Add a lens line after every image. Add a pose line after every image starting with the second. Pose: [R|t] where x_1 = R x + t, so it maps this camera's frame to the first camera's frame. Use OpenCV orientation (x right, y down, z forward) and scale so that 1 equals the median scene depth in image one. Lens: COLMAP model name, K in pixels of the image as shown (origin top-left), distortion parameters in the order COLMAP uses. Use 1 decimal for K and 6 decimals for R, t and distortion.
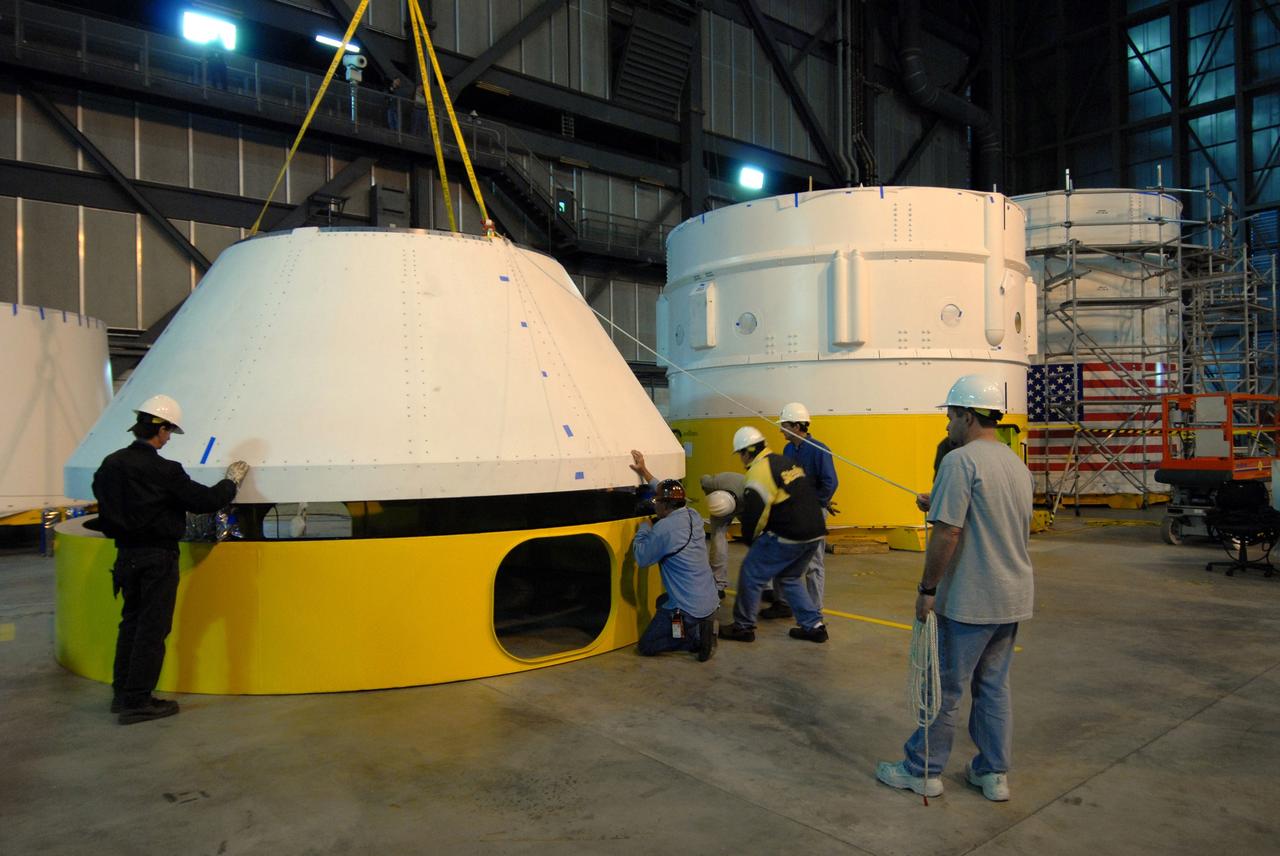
lens RADIAL K [[867.4, 0, 688.1], [0, 867.4, 429.6], [0, 0, 1]] dist [0.032094, -0.027180]
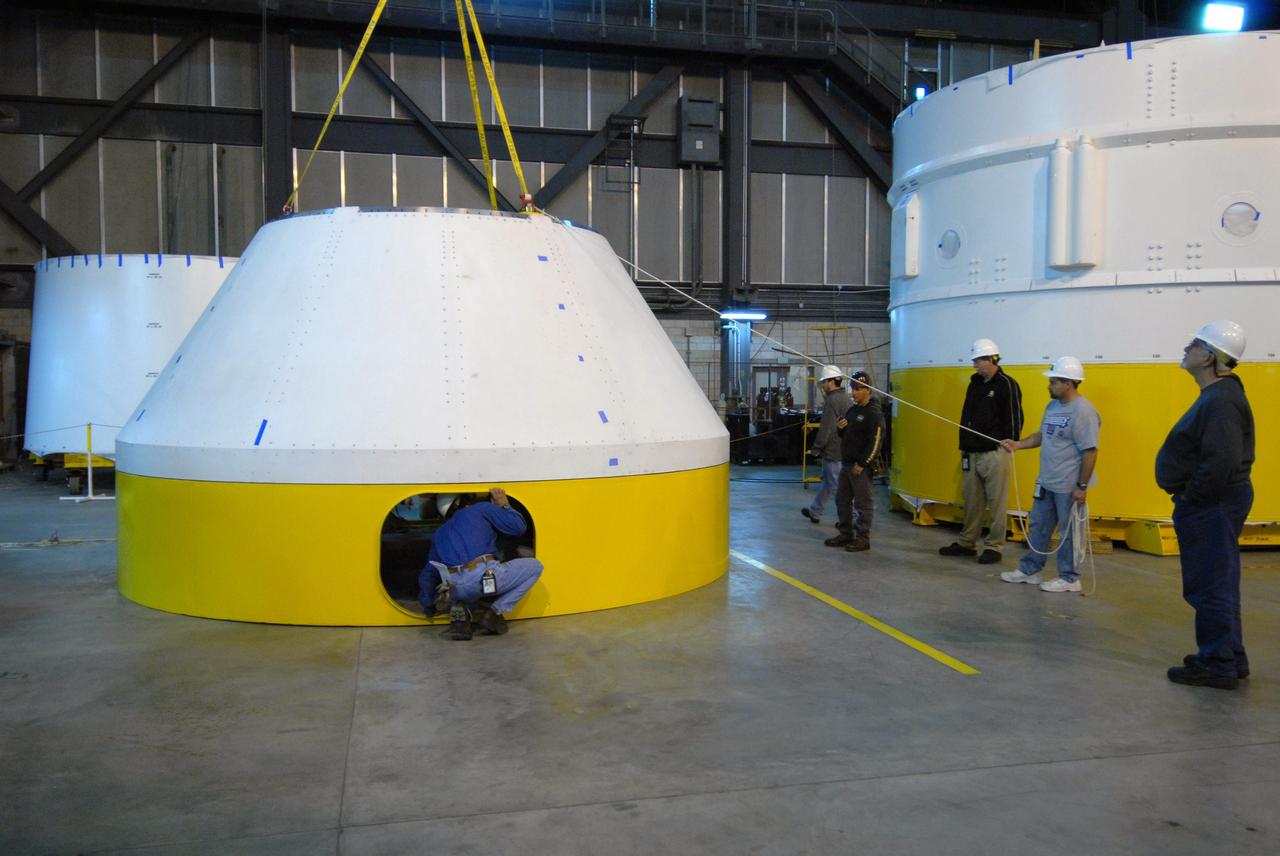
lens RADIAL K [[1077.6, 0, 634.0], [0, 1077.6, 437.3], [0, 0, 1]] dist [0.036935, -0.039072]
pose [[0.889027, 0.031309, -0.456783, 0.131970], [-0.006604, 0.998432, 0.055581, -0.001758], [0.457807, -0.046397, 0.887840, 0.006326]]
